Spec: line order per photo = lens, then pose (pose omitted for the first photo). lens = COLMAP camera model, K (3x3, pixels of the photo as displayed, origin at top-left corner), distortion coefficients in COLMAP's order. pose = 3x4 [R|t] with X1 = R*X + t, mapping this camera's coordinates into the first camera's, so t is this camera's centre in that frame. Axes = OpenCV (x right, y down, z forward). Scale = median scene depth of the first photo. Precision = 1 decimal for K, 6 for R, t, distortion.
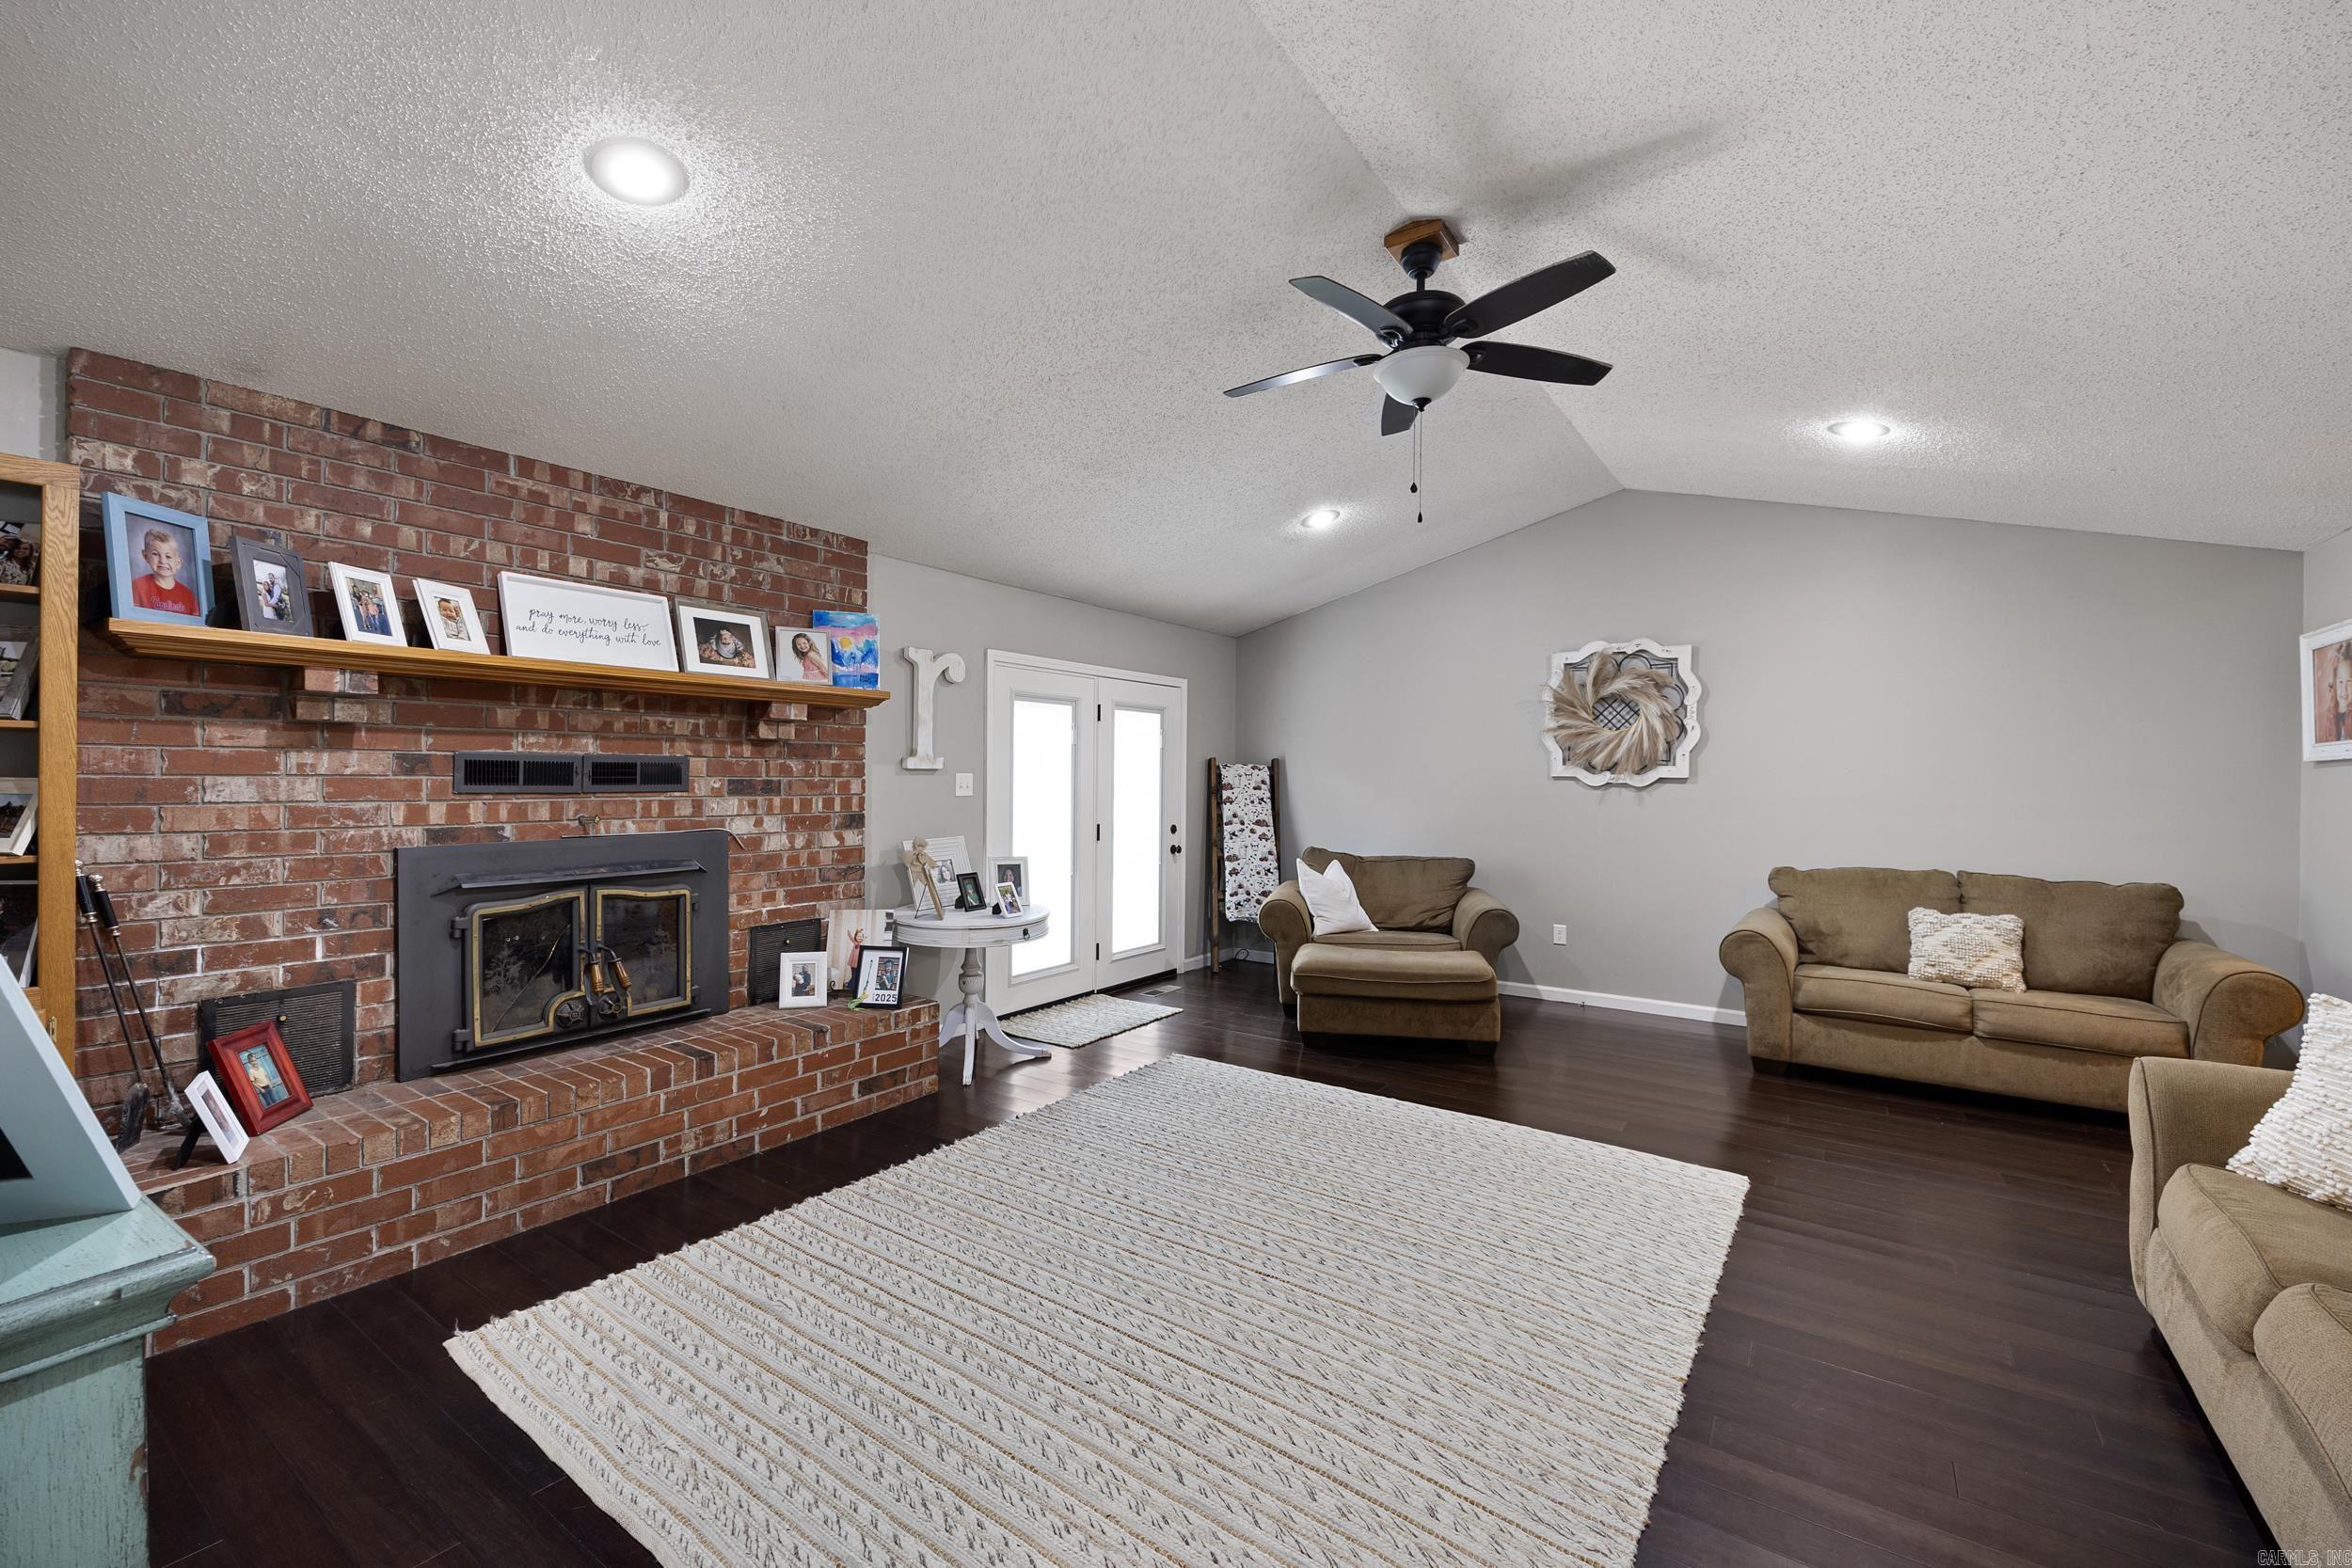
lens RADIAL K [[974.5, 0, 1166.2], [0, 974.5, 780.2], [0, 0, 1]] dist [-0.002303, -0.000316]
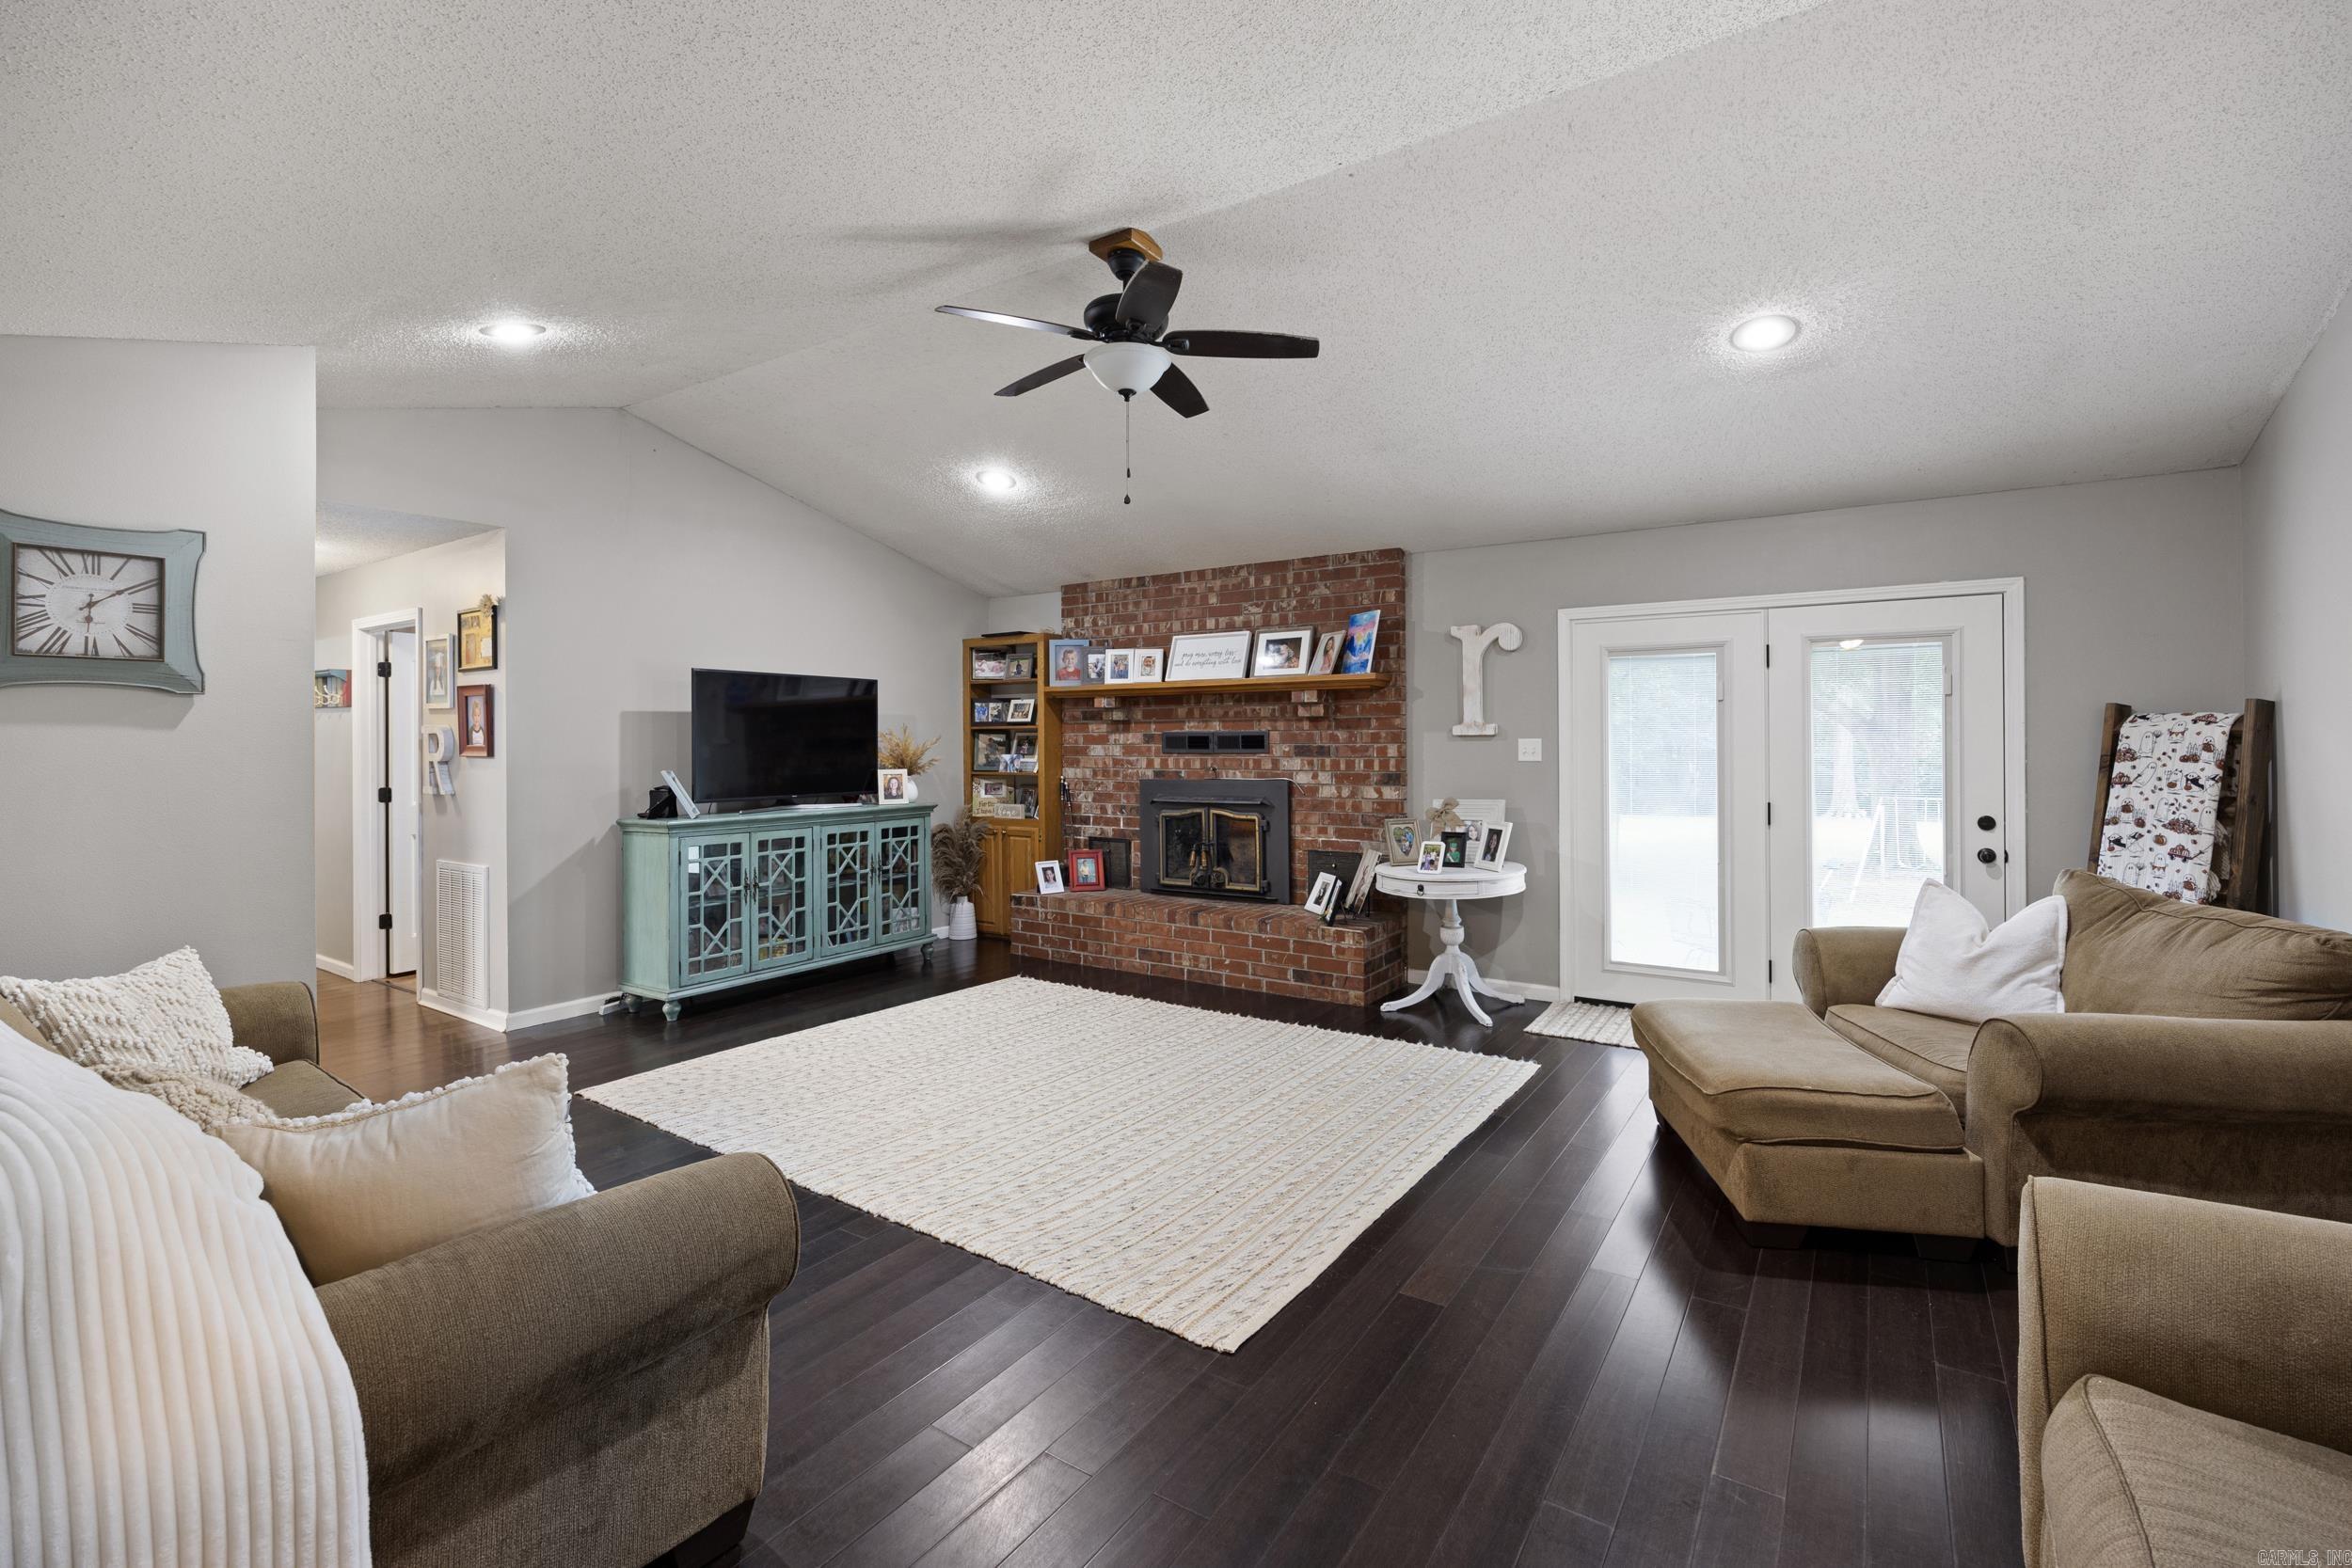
lens RADIAL K [[1027.1, 0, 1192.3], [0, 1027.1, 737.8], [0, 0, 1]] dist [-0.022377, 0.000032]
pose [[0.026854, -0.014315, -0.999537, 1.062181], [-0.001803, 0.999895, -0.014368, 0.009885], [0.999638, 0.002189, 0.026826, 0.792556]]
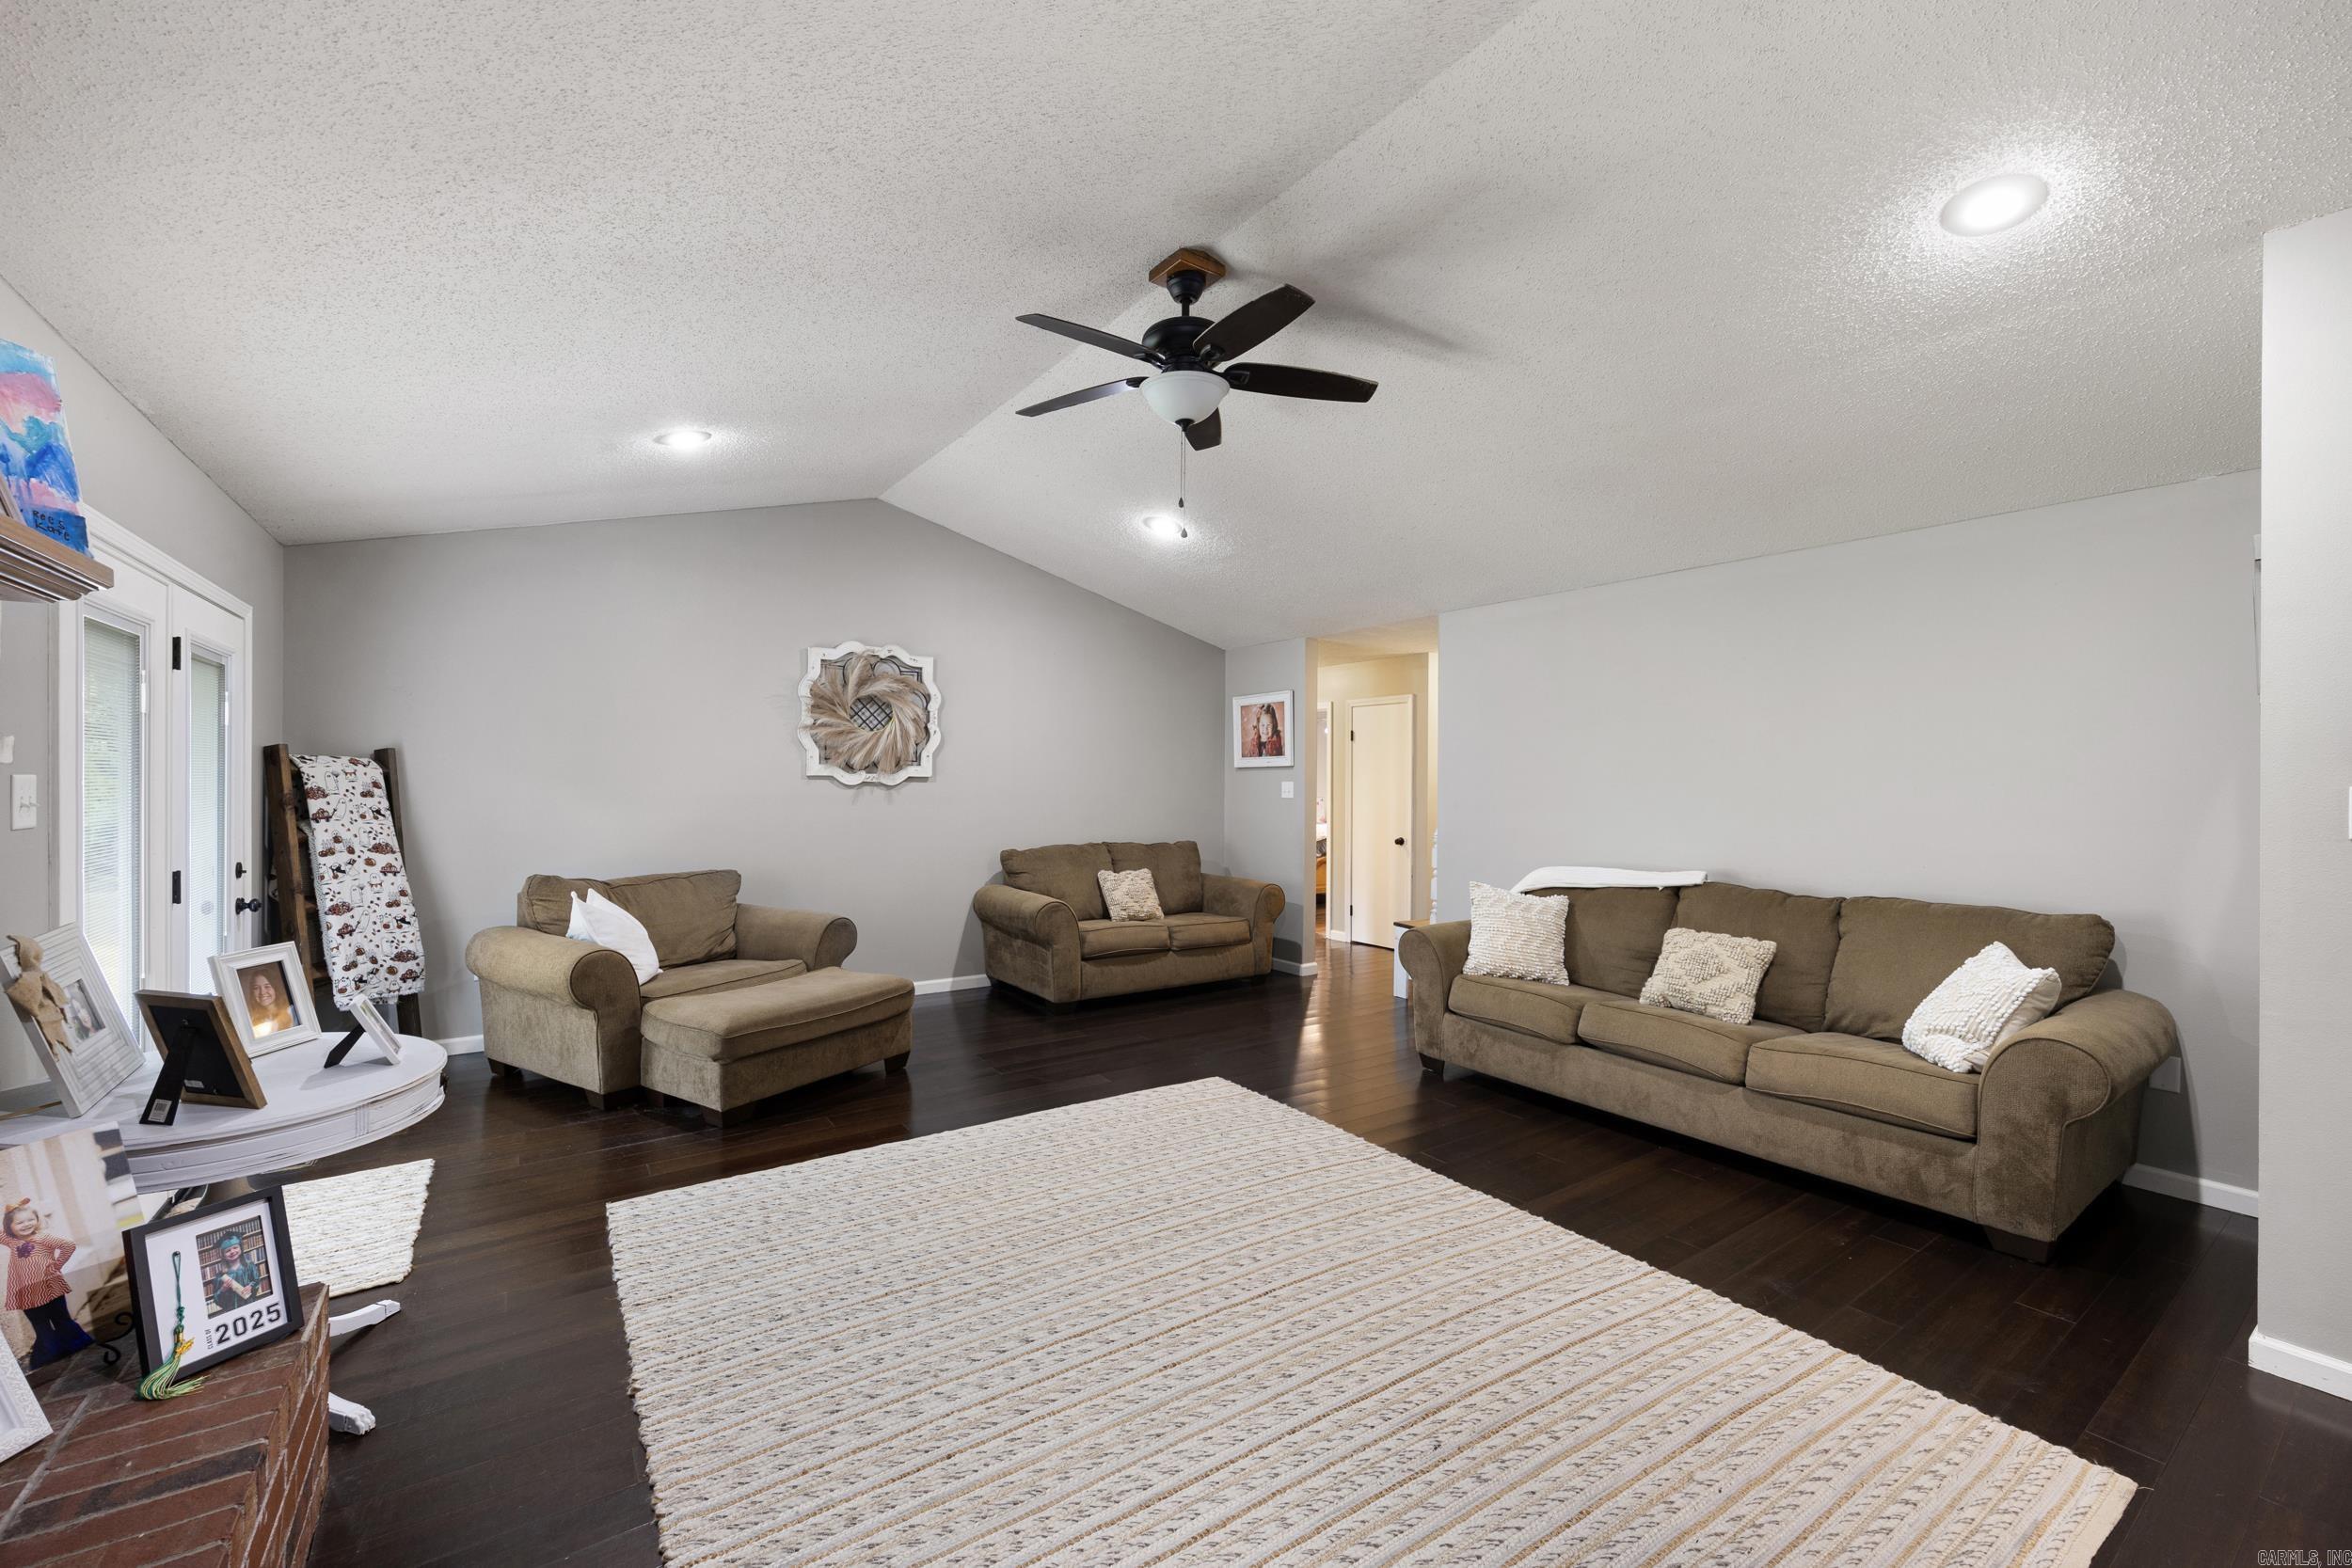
lens RADIAL K [[949.8, 0, 1188.1], [0, 949.8, 784.3], [0, 0, 1]] dist [-0.000823, 0.000047]
pose [[0.335079, -0.011101, 0.942125, -0.538476], [0.000923, 0.999934, 0.011454, -0.008609], [-0.942190, -0.002969, 0.335067, 0.500462]]
